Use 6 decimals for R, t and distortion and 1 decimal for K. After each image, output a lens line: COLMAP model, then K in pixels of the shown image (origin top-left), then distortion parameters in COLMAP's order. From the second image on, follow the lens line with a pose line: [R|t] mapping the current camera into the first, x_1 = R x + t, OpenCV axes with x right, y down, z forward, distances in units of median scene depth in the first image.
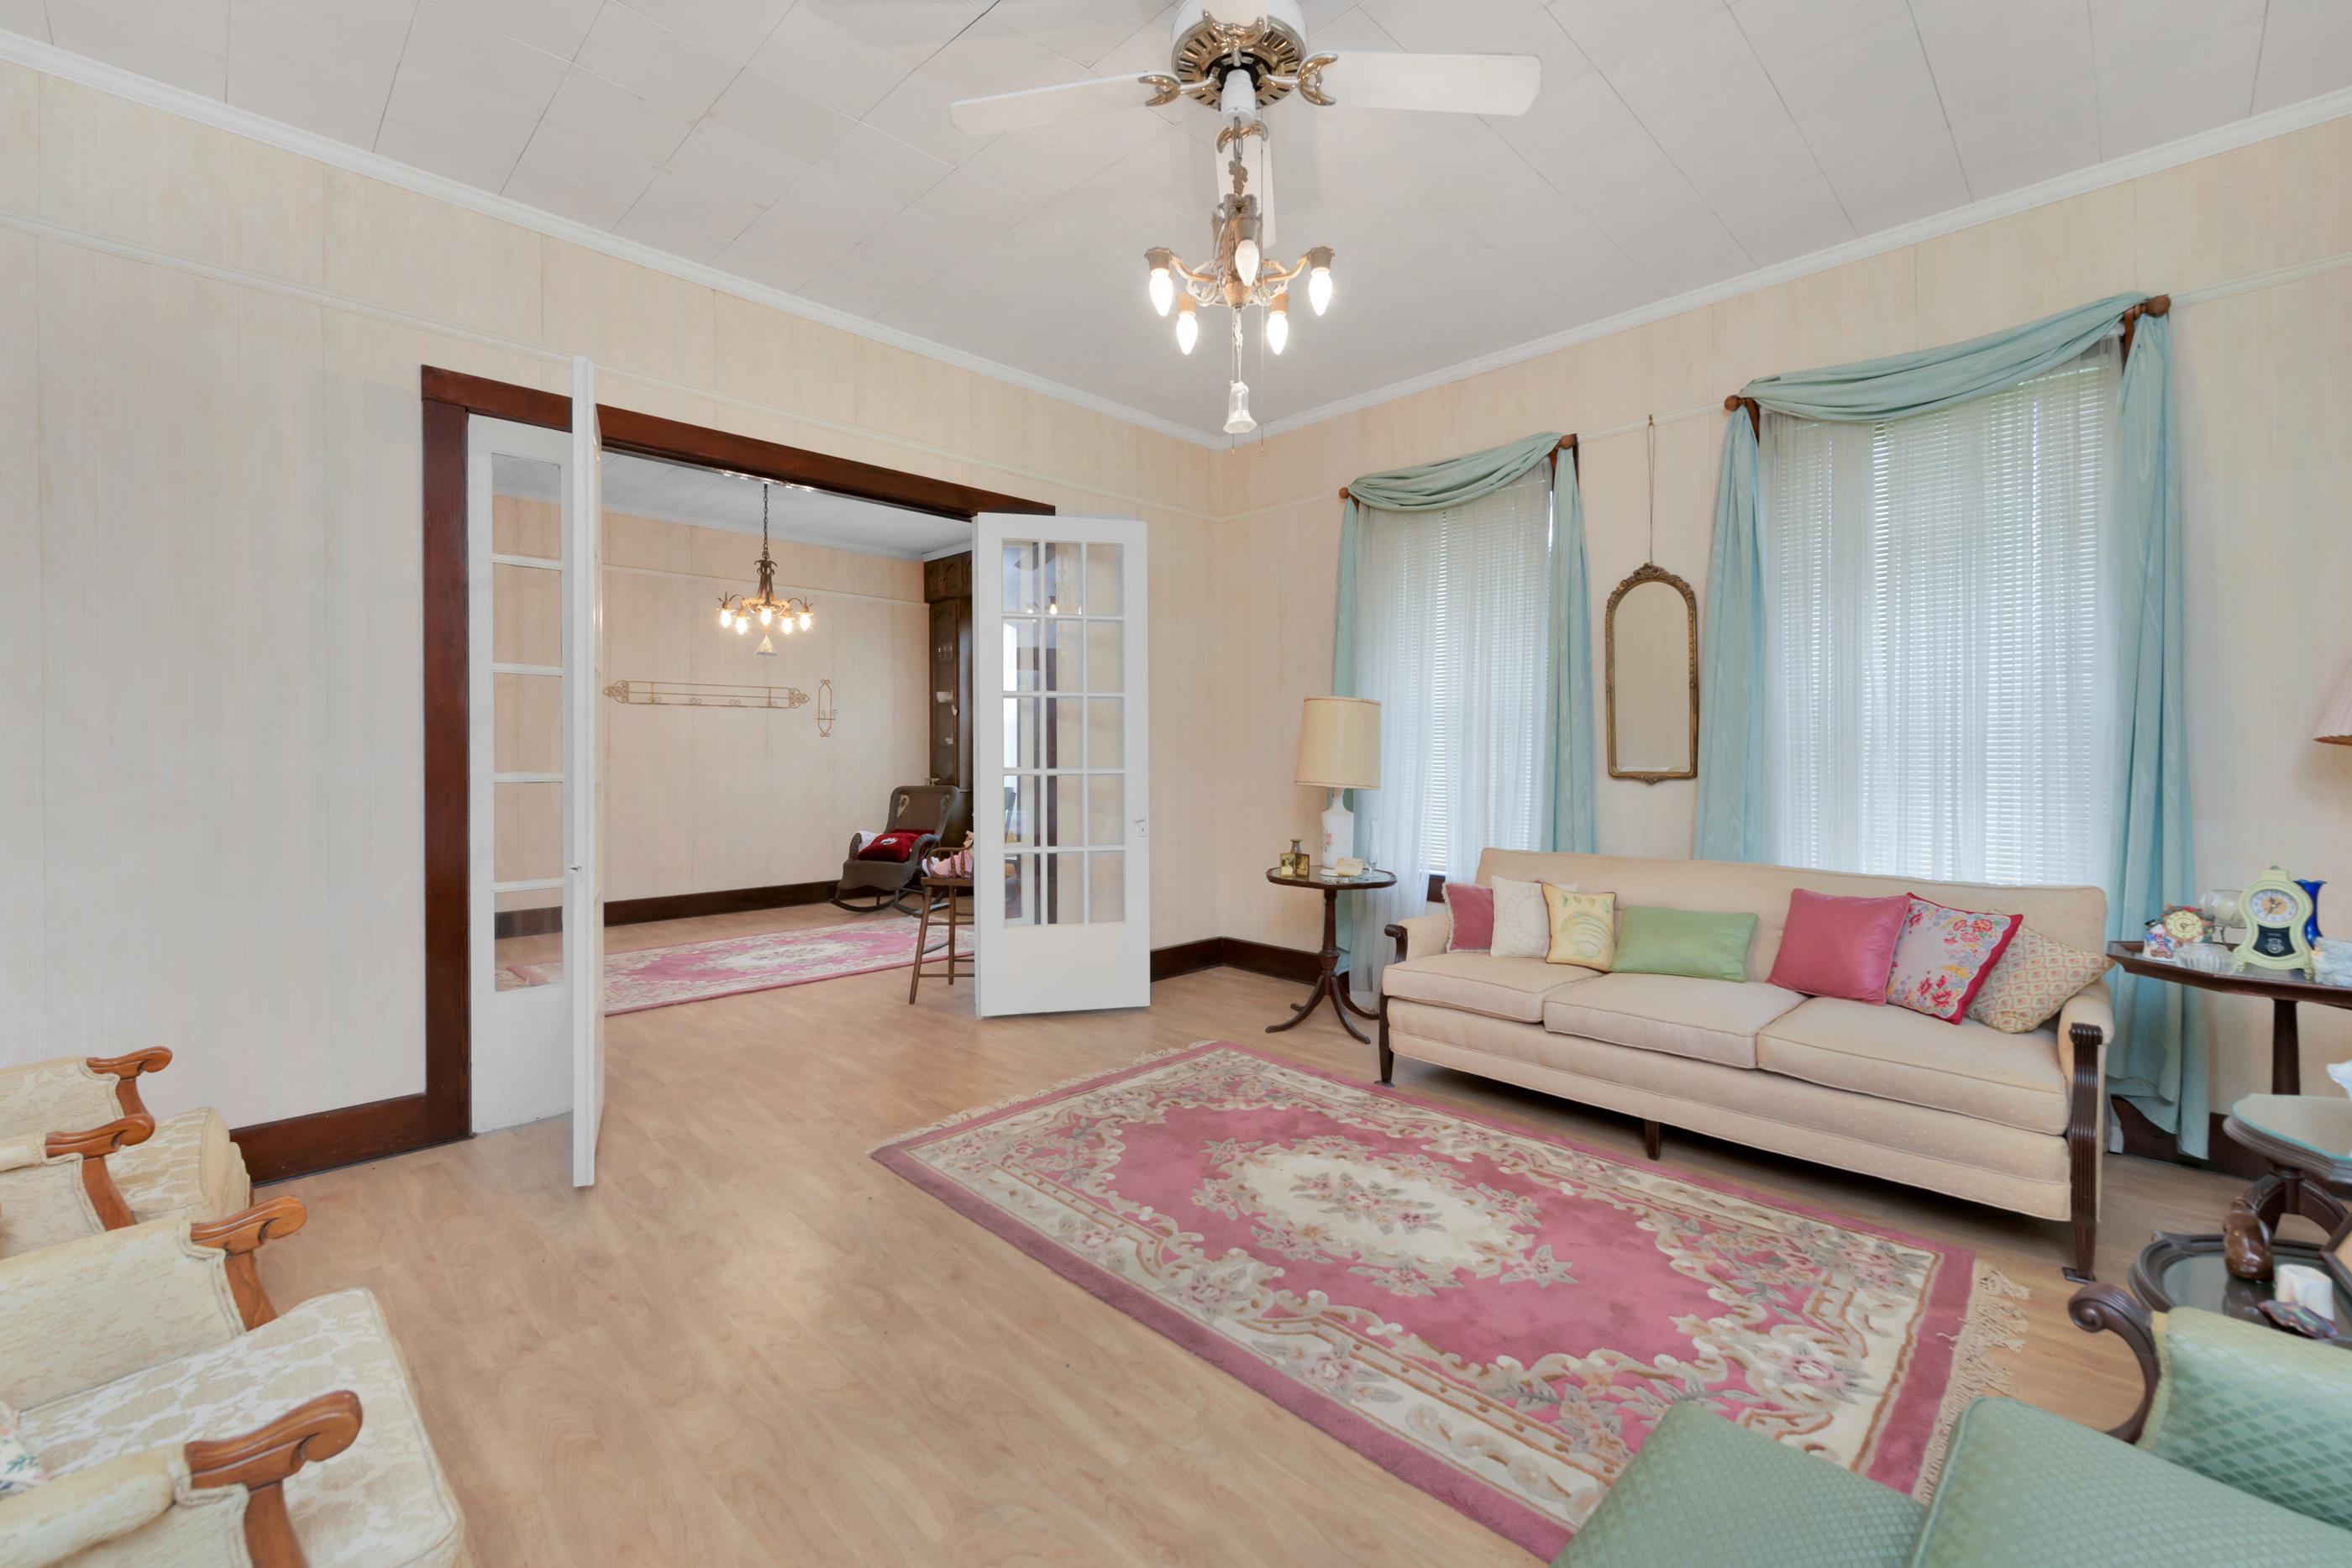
lens RADIAL K [[951.2, 0, 1189.2], [0, 951.2, 778.4], [0, 0, 1]] dist [-0.002594, -0.000487]
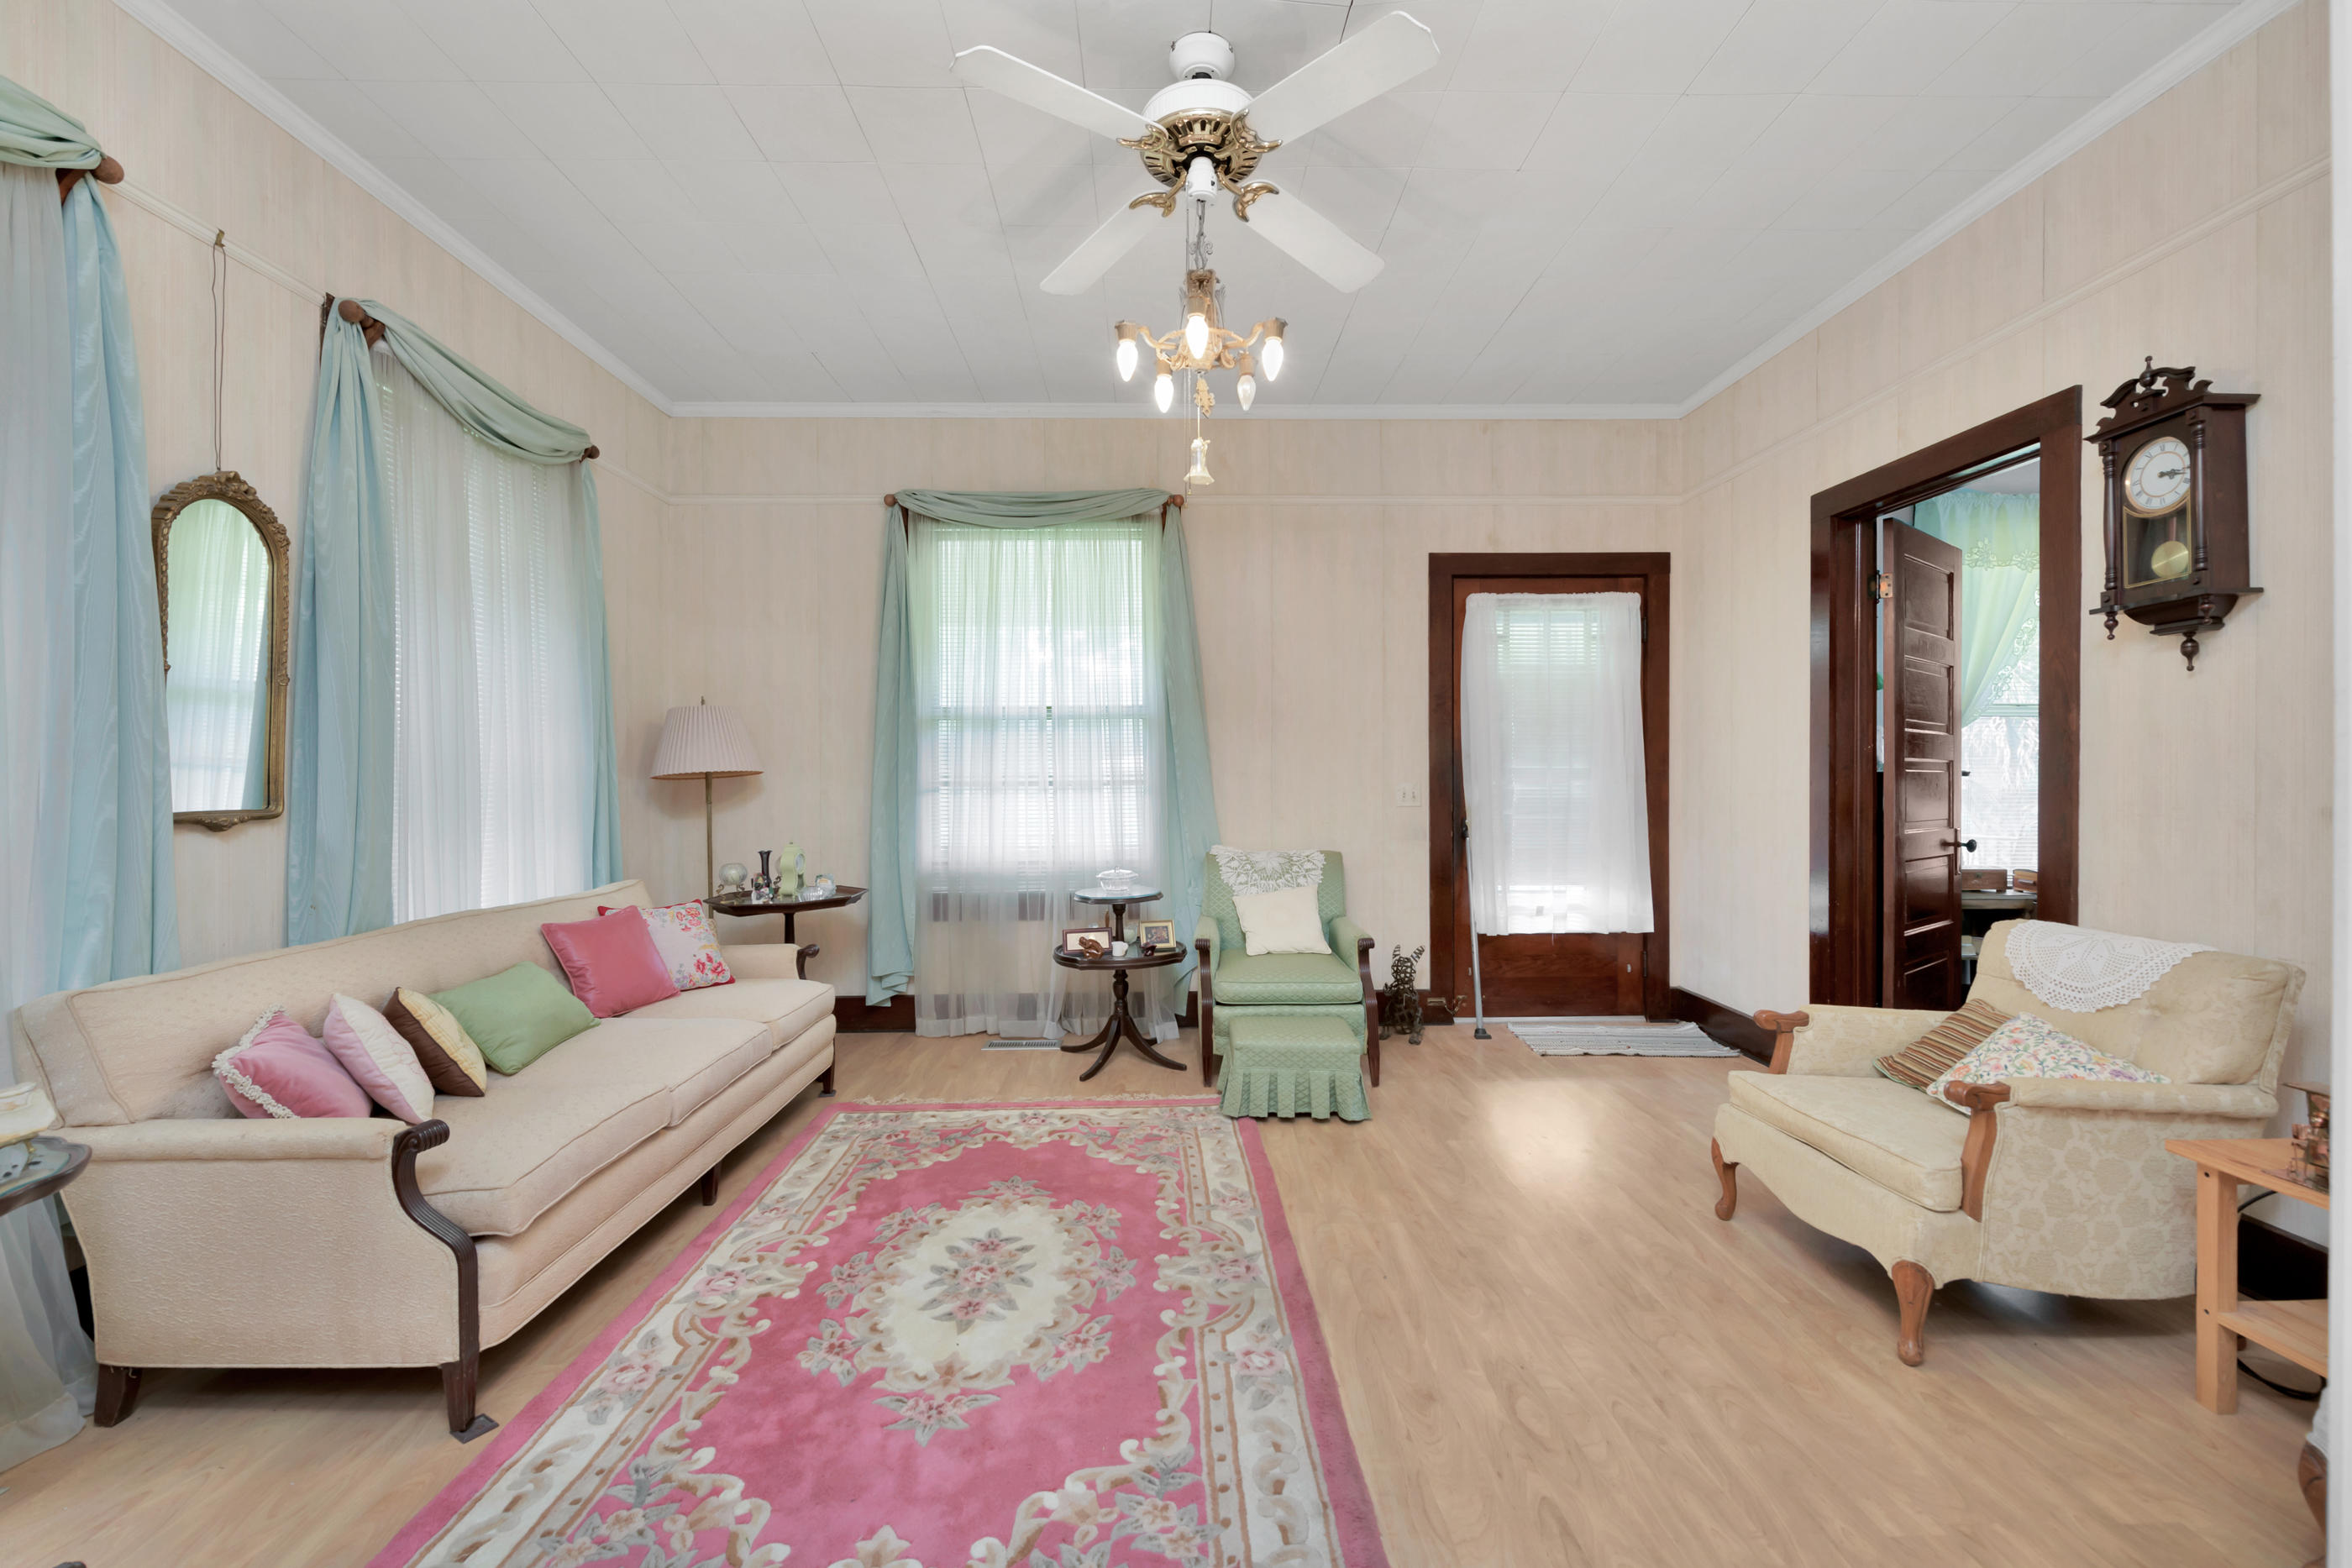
lens RADIAL K [[939.4, 0, 1183.0], [0, 939.4, 781.5], [0, 0, 1]] dist [-0.002435, -0.000331]
pose [[-0.719806, 0.001584, 0.694173, -0.591162], [0.017223, 0.999730, 0.015578, -0.037634], [-0.693961, 0.023169, -0.719639, 1.536492]]
